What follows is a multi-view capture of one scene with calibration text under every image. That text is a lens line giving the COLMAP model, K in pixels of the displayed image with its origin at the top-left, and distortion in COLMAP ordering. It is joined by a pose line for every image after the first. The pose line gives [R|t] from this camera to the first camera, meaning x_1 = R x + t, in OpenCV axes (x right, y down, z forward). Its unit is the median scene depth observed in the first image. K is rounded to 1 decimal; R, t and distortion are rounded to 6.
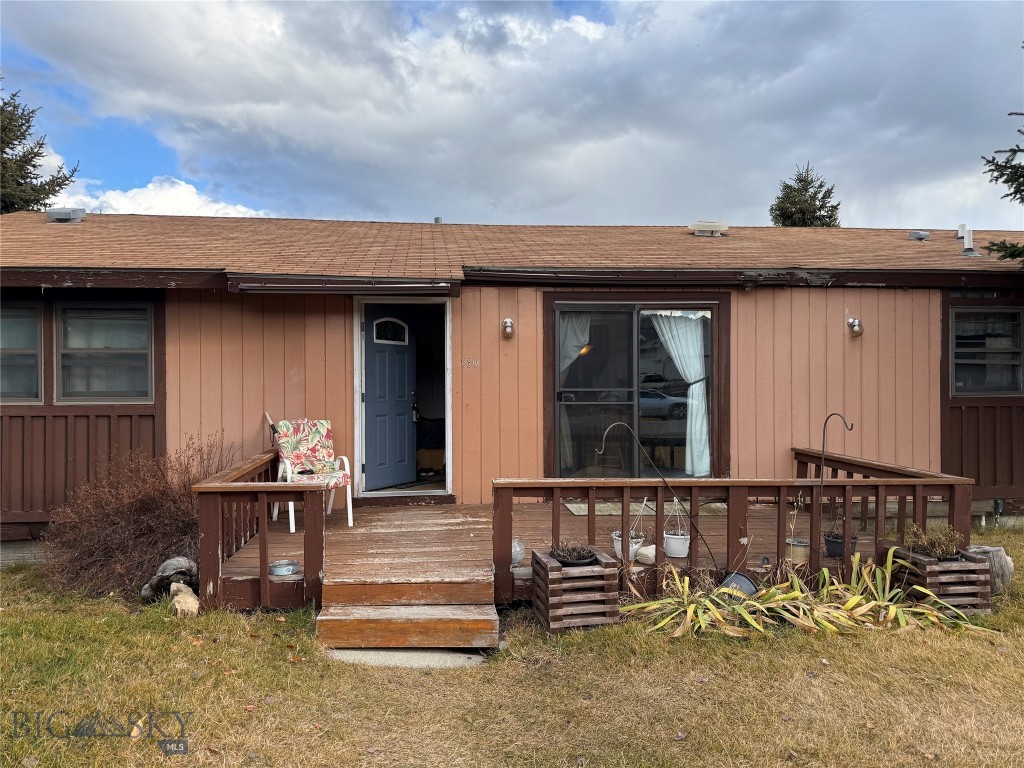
lens RADIAL K [[727.8, 0, 514.1], [0, 727.8, 377.1], [0, 0, 1]] dist [0.115343, -0.174913]
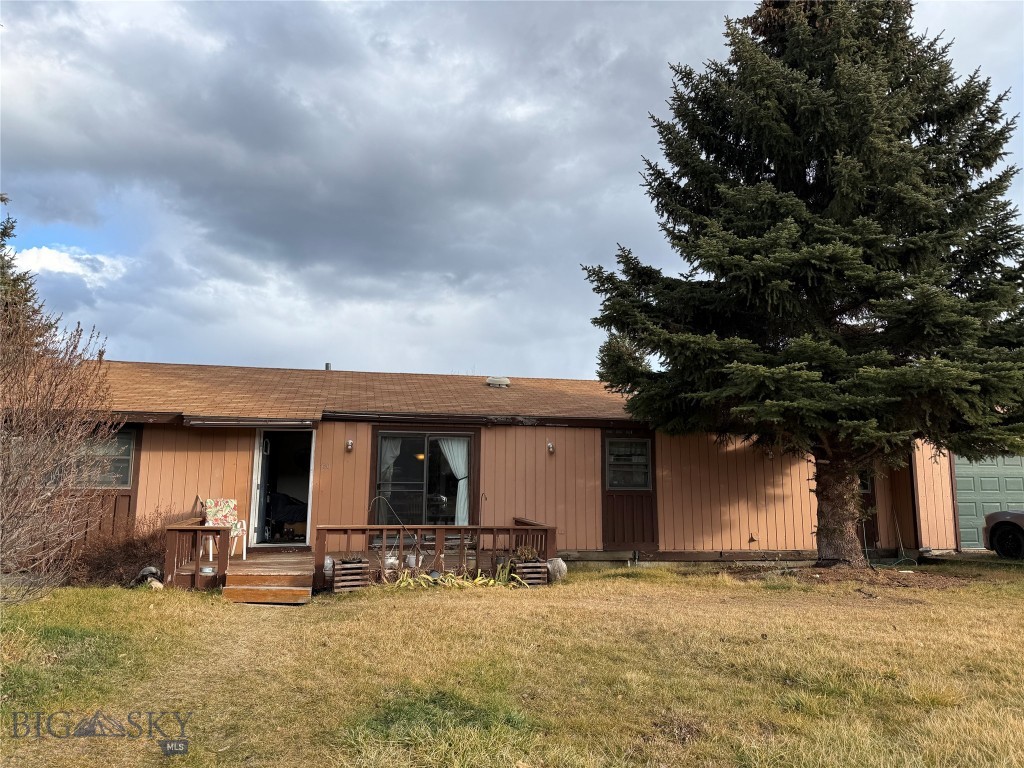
lens RADIAL K [[727.8, 0, 514.1], [0, 727.8, 377.1], [0, 0, 1]] dist [0.115343, -0.174913]
pose [[0.995049, 0.026596, 0.095760, 0.228096], [-0.013195, 0.990352, -0.137942, 0.004894], [-0.098505, 0.135995, 0.985800, -0.831889]]
